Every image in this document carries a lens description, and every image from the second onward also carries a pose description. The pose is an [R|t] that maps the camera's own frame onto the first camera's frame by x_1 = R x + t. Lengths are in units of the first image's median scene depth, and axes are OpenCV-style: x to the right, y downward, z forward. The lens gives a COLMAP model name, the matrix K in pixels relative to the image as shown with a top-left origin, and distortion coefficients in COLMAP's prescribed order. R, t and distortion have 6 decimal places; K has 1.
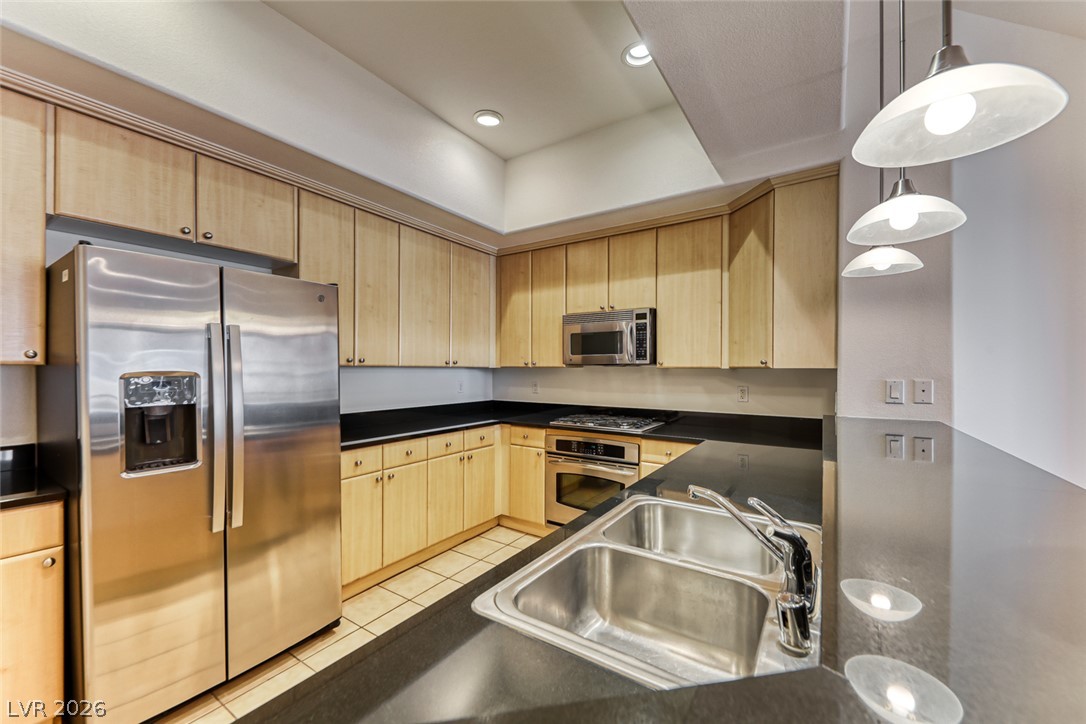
lens RADIAL K [[423.3, 0, 537.3], [0, 423.3, 372.5], [0, 0, 1]] dist [-0.001747, -0.000260]
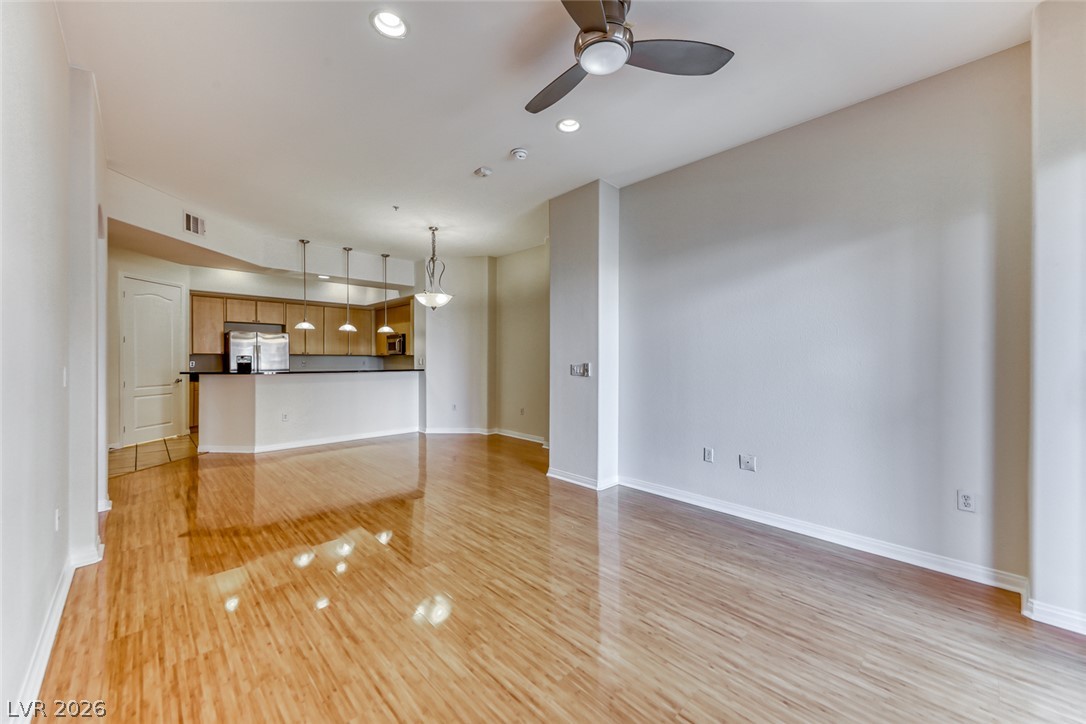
lens RADIAL K [[441.7, 0, 547.1], [0, 441.7, 359.9], [0, 0, 1]] dist [0.015245, -0.000227]
pose [[0.972122, 0.004762, -0.234428, 1.899627], [-0.006701, 0.999950, -0.007474, 0.032775], [0.234380, 0.008837, 0.972105, -1.617643]]
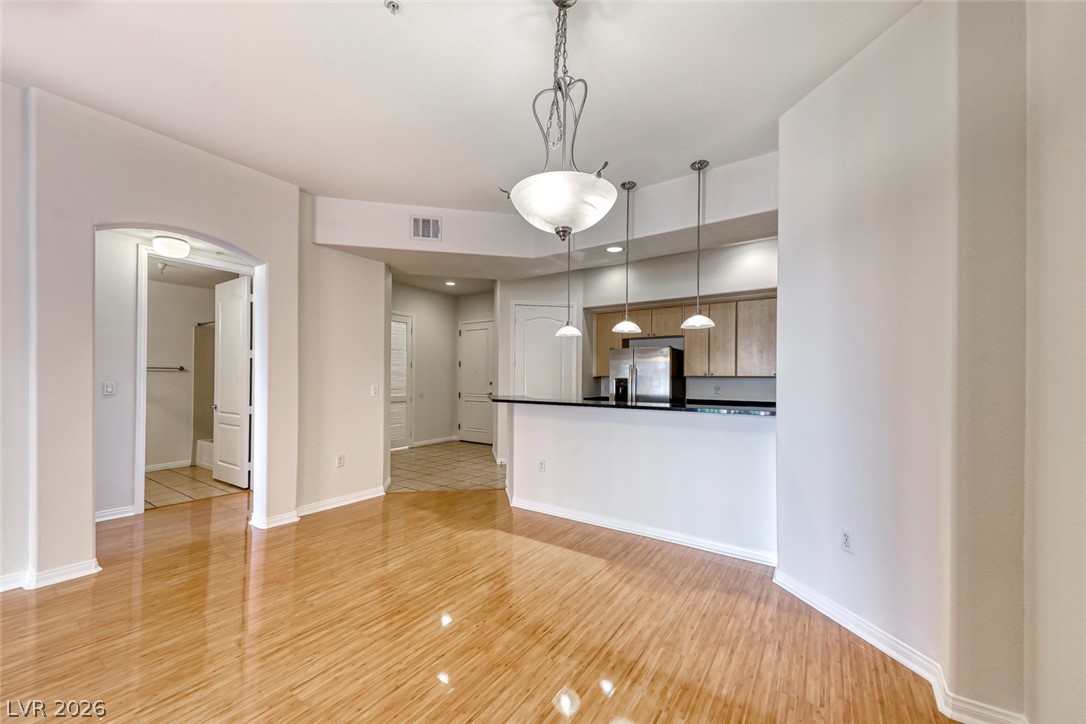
lens RADIAL K [[423.3, 0, 537.3], [0, 423.3, 372.5], [0, 0, 1]] dist [-0.001747, -0.000260]
pose [[-0.025093, -0.014945, -0.999573, 1.591784], [-0.018041, 0.999732, -0.014494, 0.012160], [0.999522, 0.017669, -0.025356, 0.163948]]
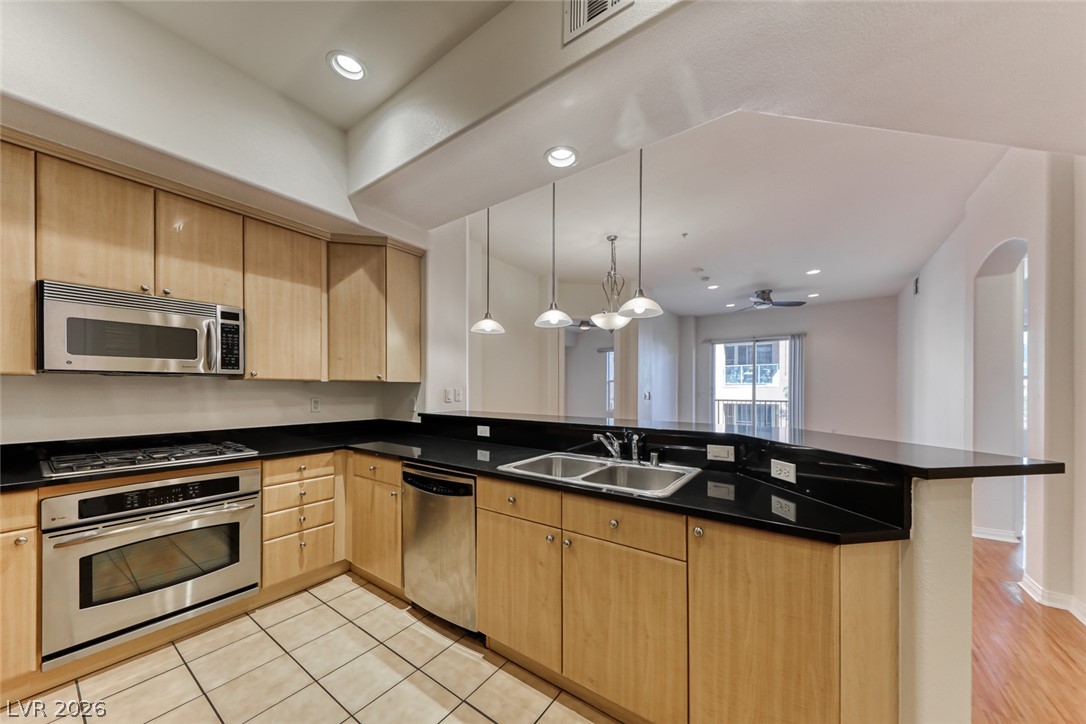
lens RADIAL K [[371.5, 0, 550.9], [0, 371.5, 390.0], [0, 0, 1]] dist [-0.000924, -0.000187]
pose [[0.016105, -0.004841, 0.999859, -0.466326], [0.005091, 0.999976, 0.004760, 0.010264], [-0.999857, 0.005014, 0.016129, 0.370795]]
